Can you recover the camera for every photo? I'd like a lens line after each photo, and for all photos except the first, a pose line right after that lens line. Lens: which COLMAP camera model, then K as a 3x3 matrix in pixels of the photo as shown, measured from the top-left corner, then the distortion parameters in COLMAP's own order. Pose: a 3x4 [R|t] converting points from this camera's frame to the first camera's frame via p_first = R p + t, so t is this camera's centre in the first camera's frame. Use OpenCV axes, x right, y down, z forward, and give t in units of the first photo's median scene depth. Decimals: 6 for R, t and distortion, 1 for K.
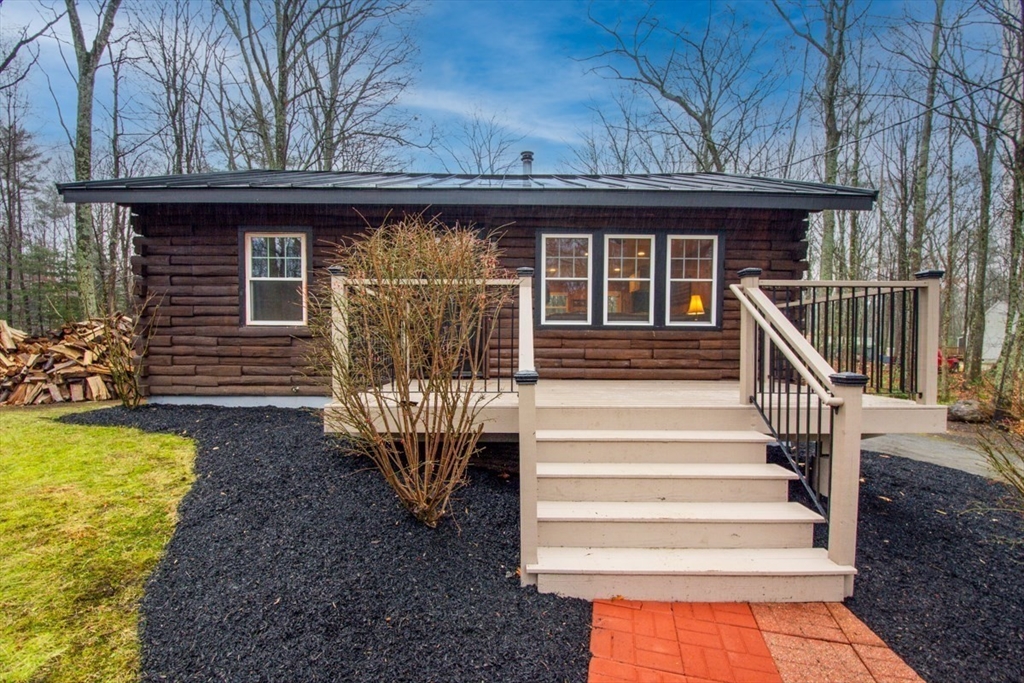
lens RADIAL K [[402.3, 0, 510.0], [0, 402.3, 353.6], [0, 0, 1]] dist [-0.001820, -0.000352]
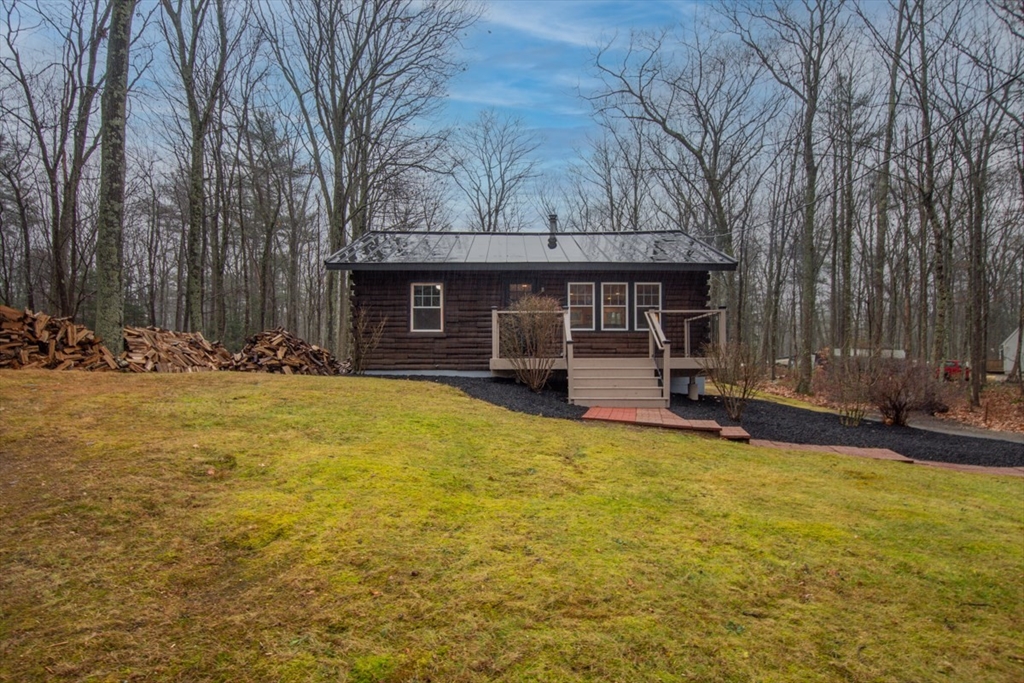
lens RADIAL K [[456.4, 0, 511.2], [0, 456.4, 362.6], [0, 0, 1]] dist [0.015069, -0.000216]
pose [[0.999941, -0.006185, -0.008910, -0.168958], [0.005967, 0.999685, -0.024387, 0.127320], [0.009058, 0.024332, 0.999663, -1.124308]]
